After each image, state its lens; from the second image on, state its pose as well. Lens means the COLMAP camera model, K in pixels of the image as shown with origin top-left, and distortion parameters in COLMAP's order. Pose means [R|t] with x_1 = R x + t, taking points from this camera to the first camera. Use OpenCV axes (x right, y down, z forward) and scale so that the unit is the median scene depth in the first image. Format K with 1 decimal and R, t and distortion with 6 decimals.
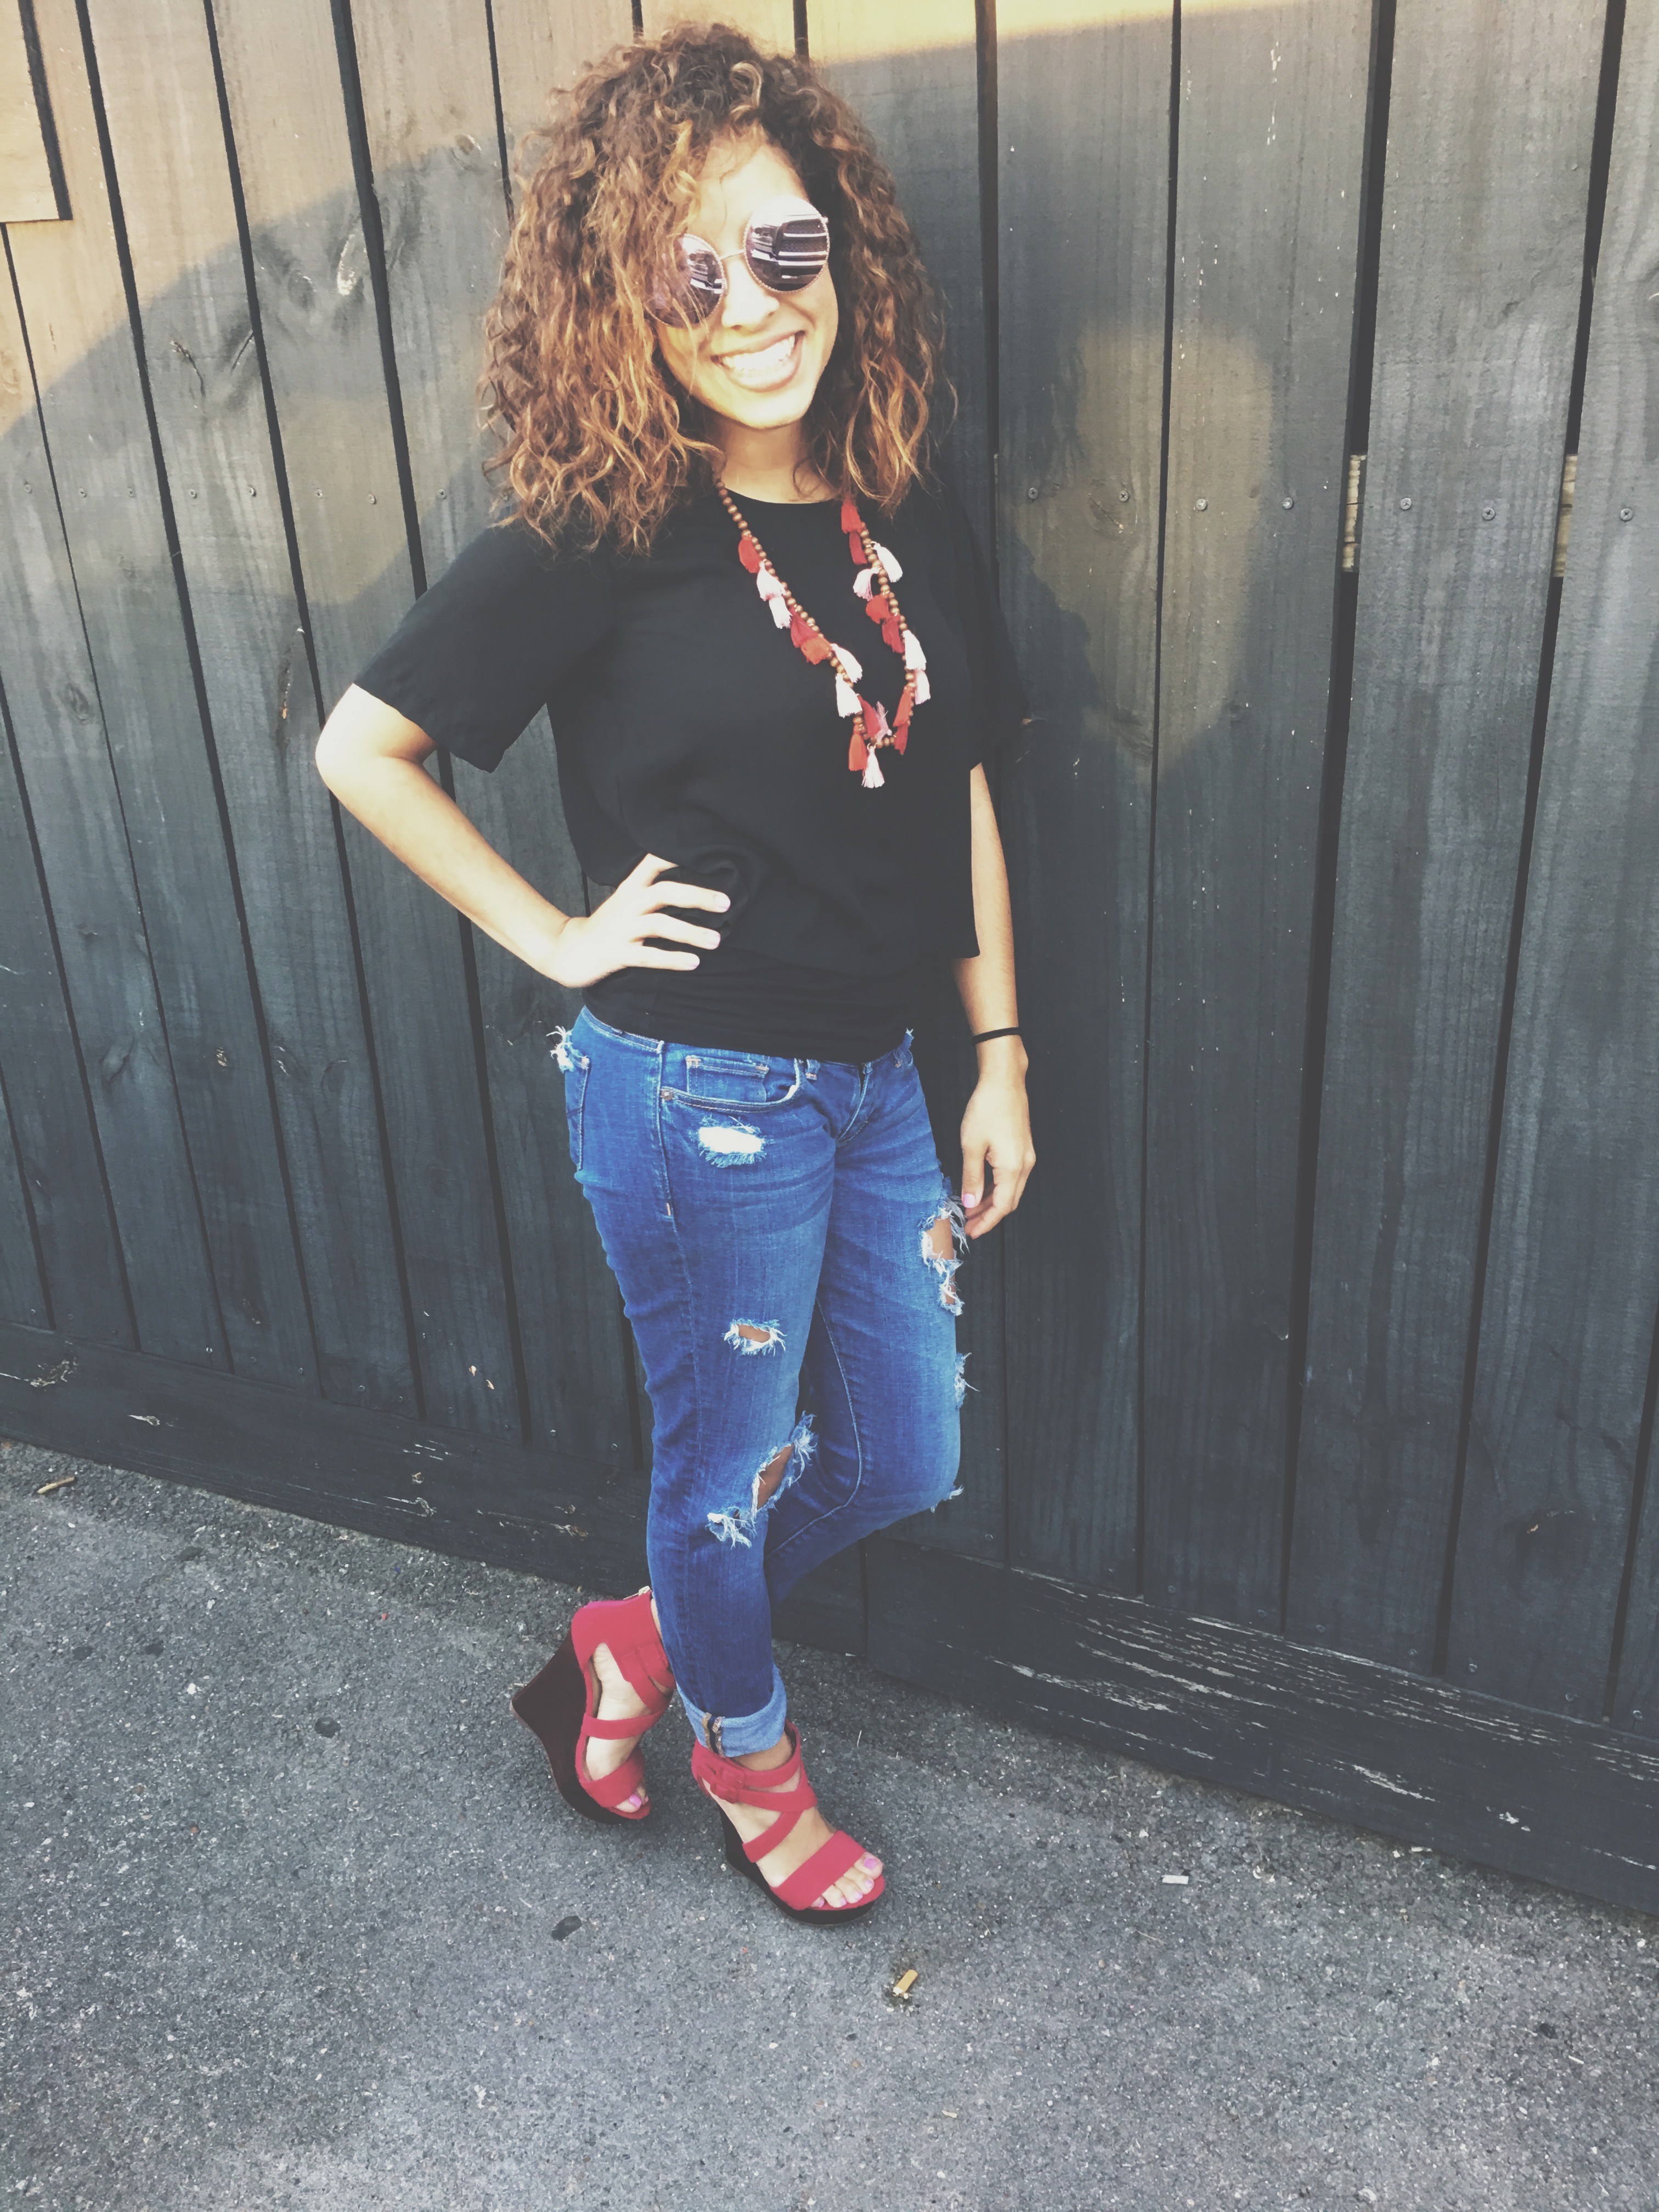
lens RADIAL K [[1881.1, 0, 830.2], [0, 1881.1, 1102.2], [0, 0, 1]] dist [0.079376, -0.117482]
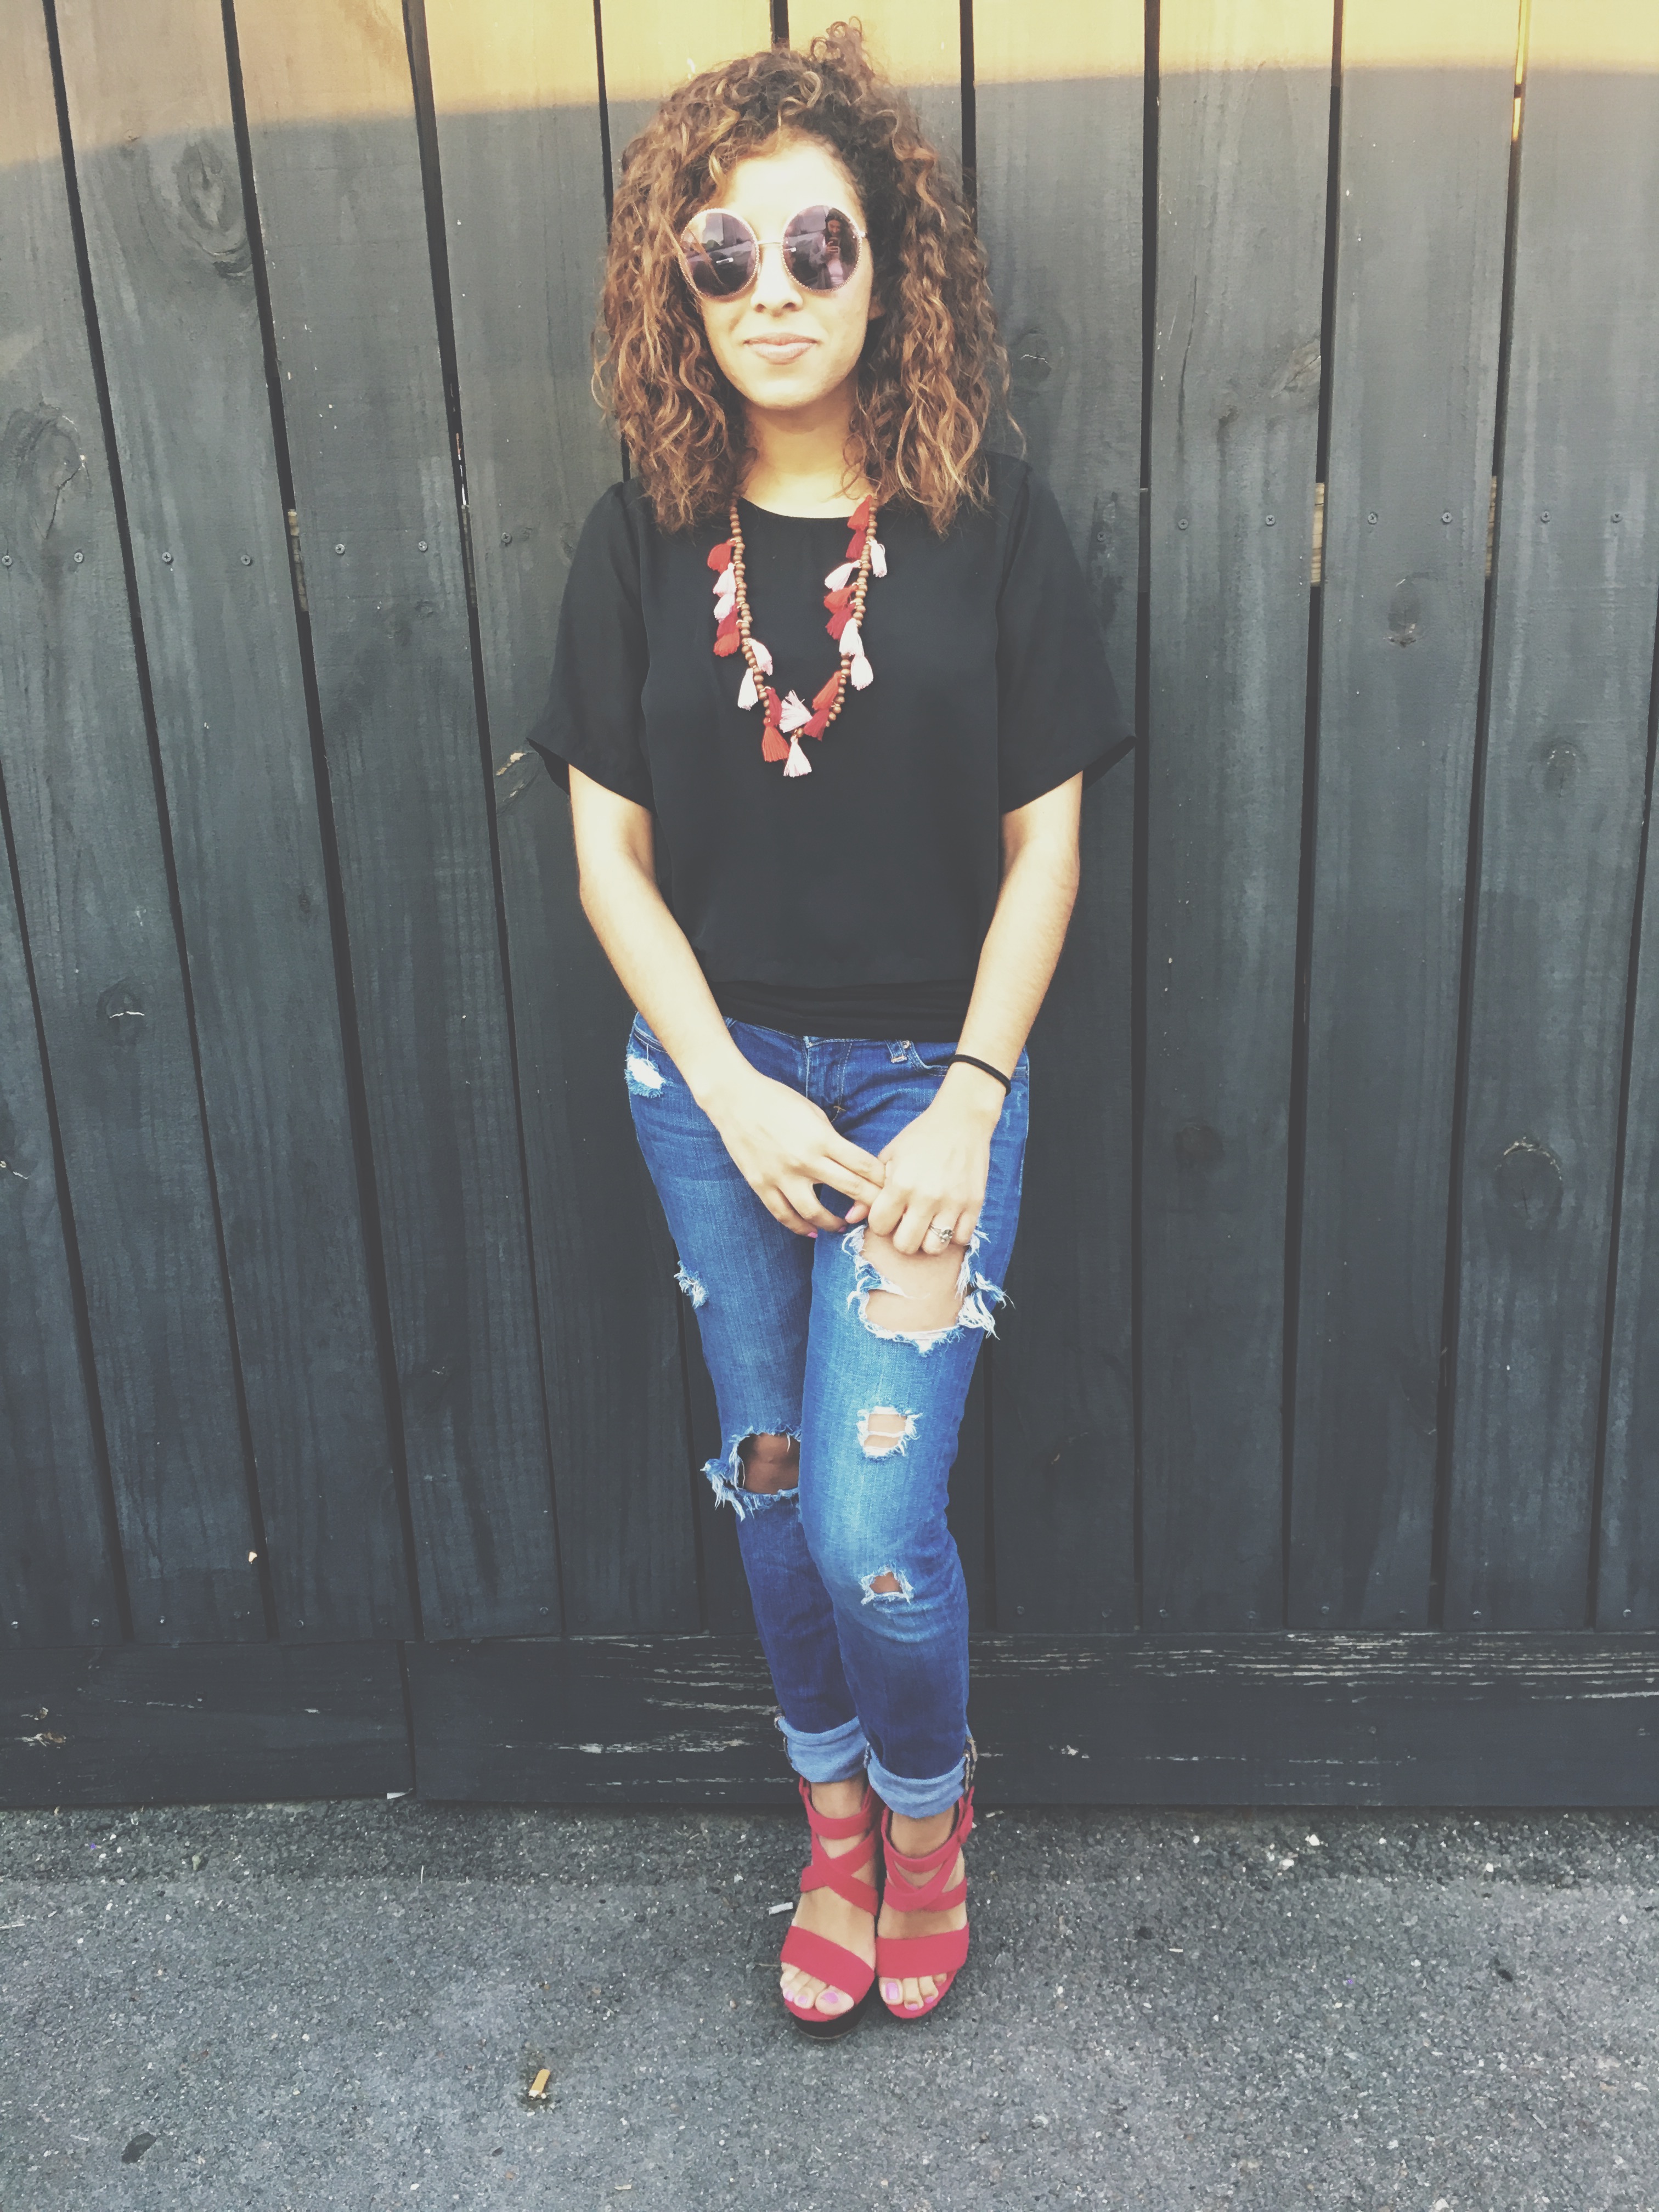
lens RADIAL K [[1881.1, 0, 843.1], [0, 1881.1, 1103.2], [0, 0, 1]] dist [0.079376, -0.117482]
pose [[0.915748, -0.096666, 0.389949, -0.140988], [0.155567, 0.980220, -0.122340, 0.127961], [-0.370410, 0.172696, 0.912673, 0.009035]]
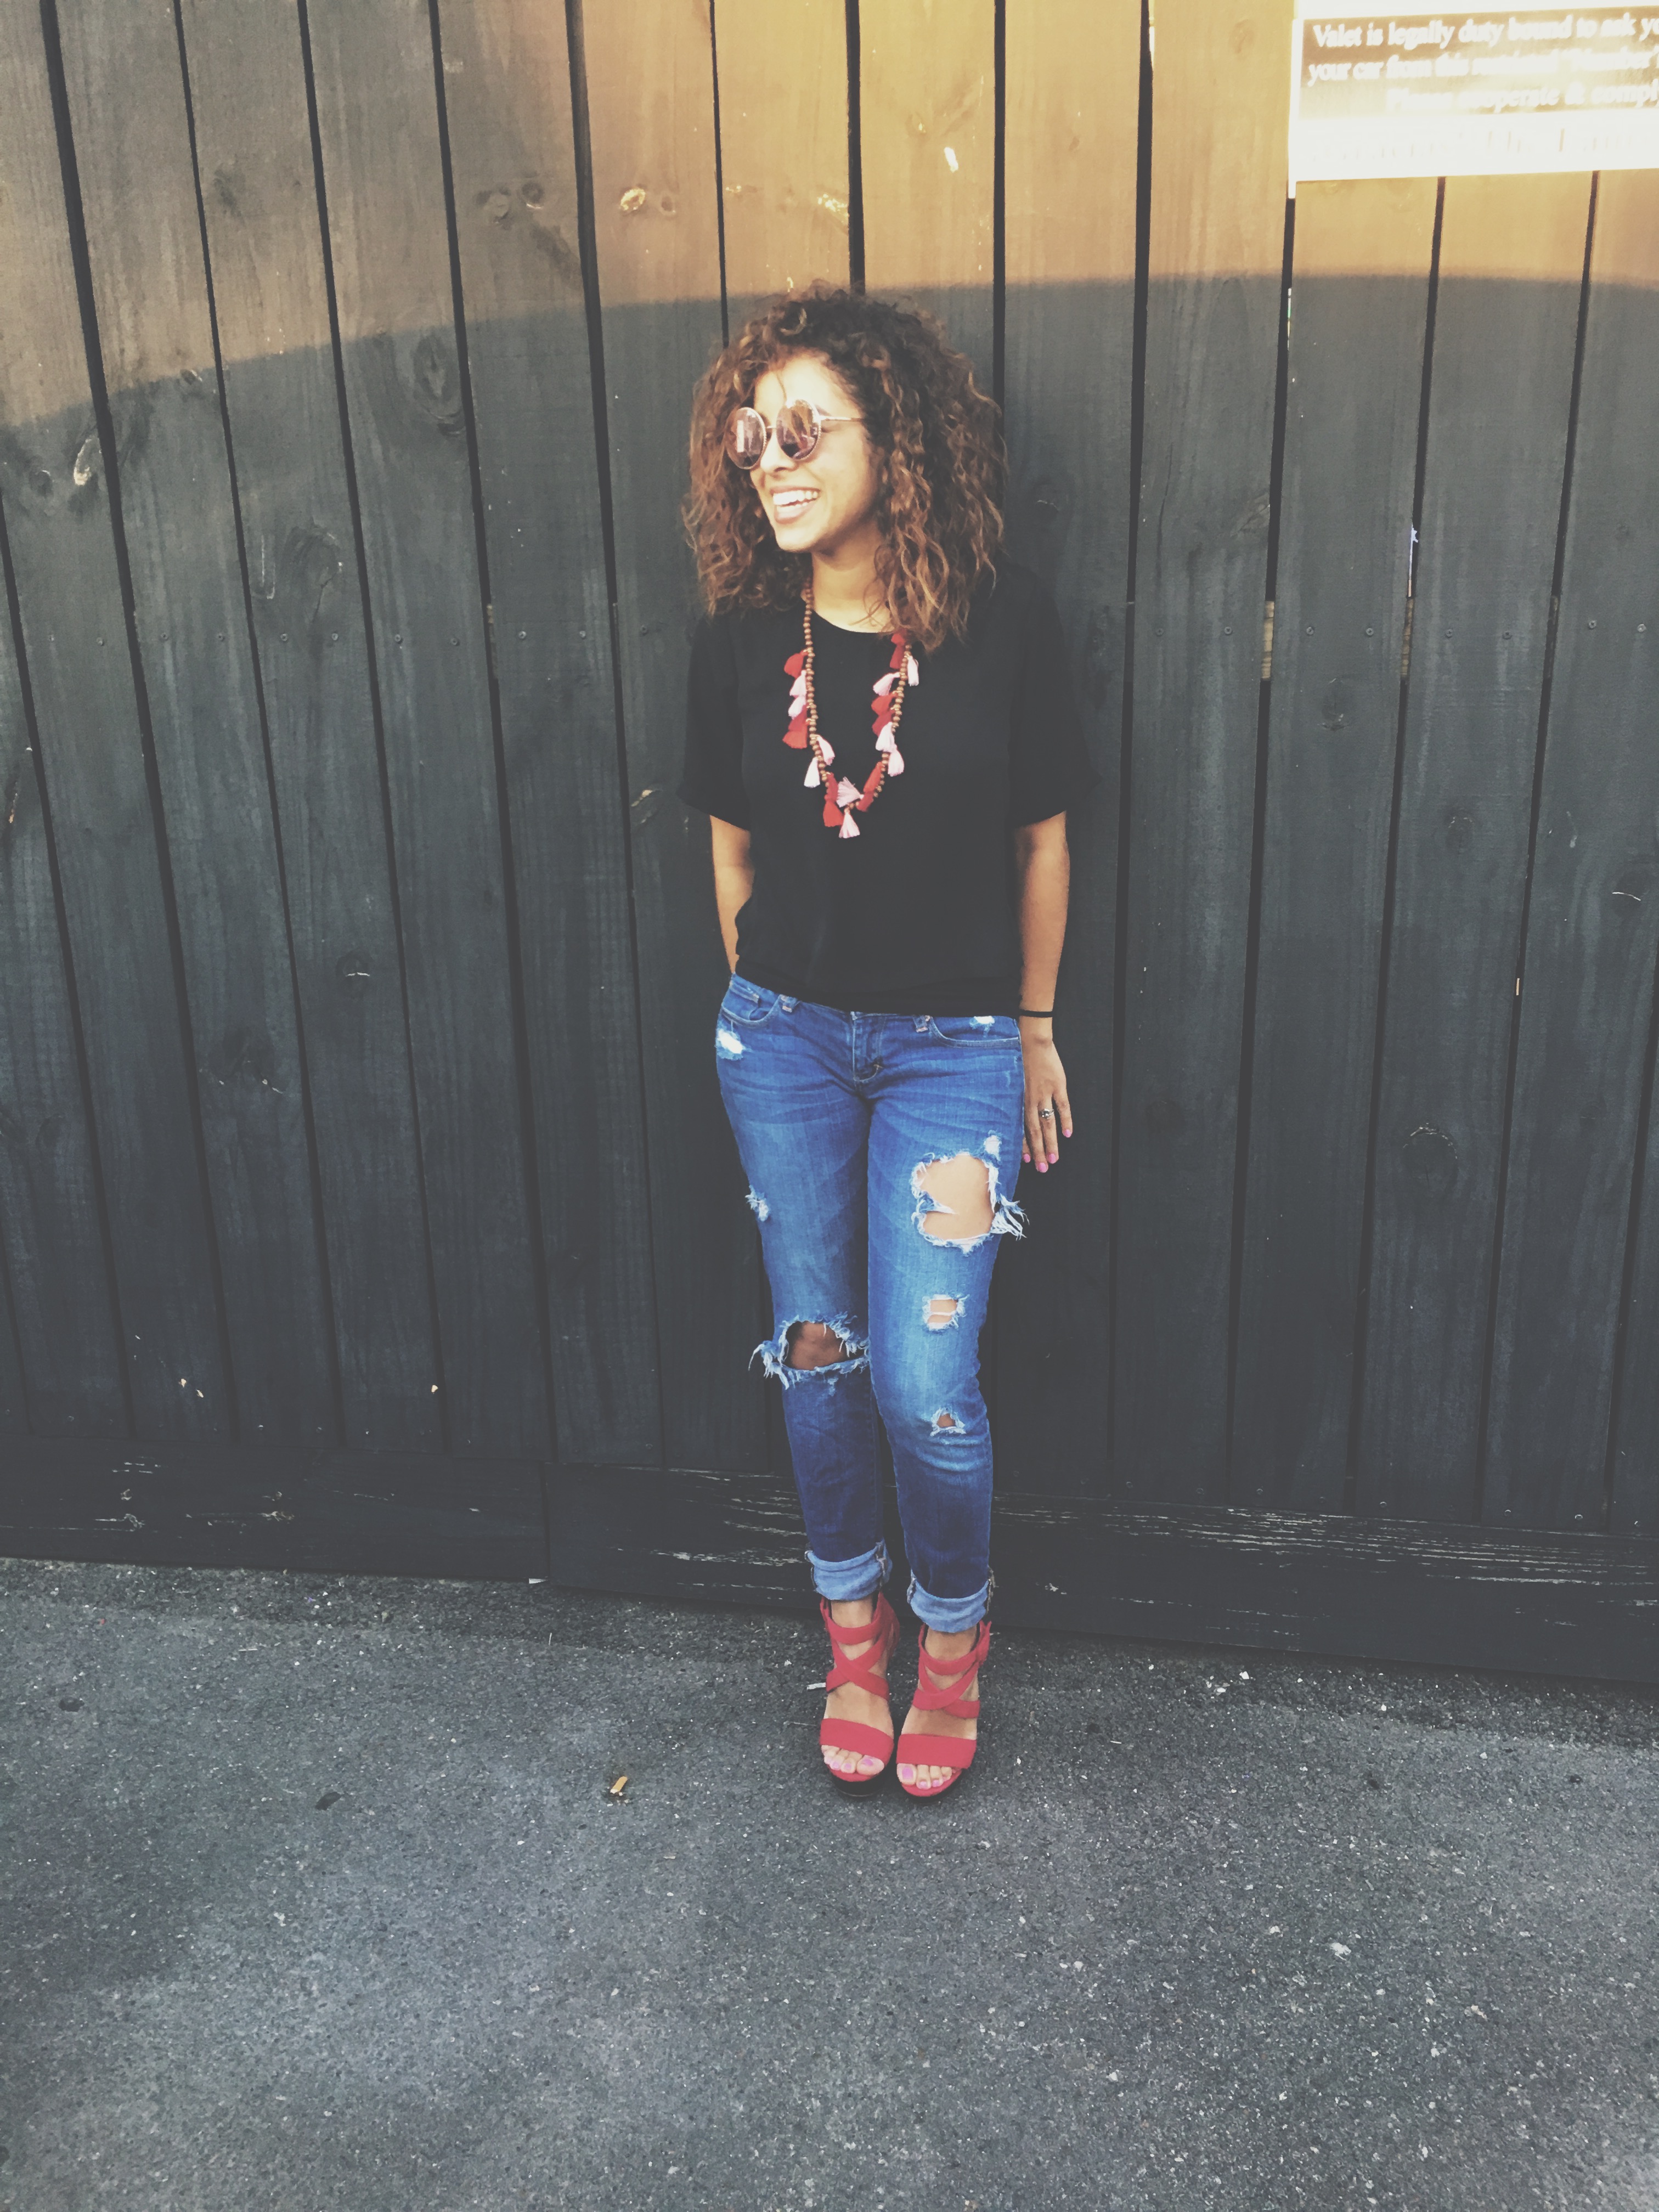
lens RADIAL K [[1881.1, 0, 838.7], [0, 1881.1, 1100.2], [0, 0, 1]] dist [0.079376, -0.117482]
pose [[0.960757, -0.059450, 0.270947, -0.132327], [0.091328, 0.990099, -0.106597, 0.160488], [-0.261927, 0.127159, 0.956674, -0.290072]]
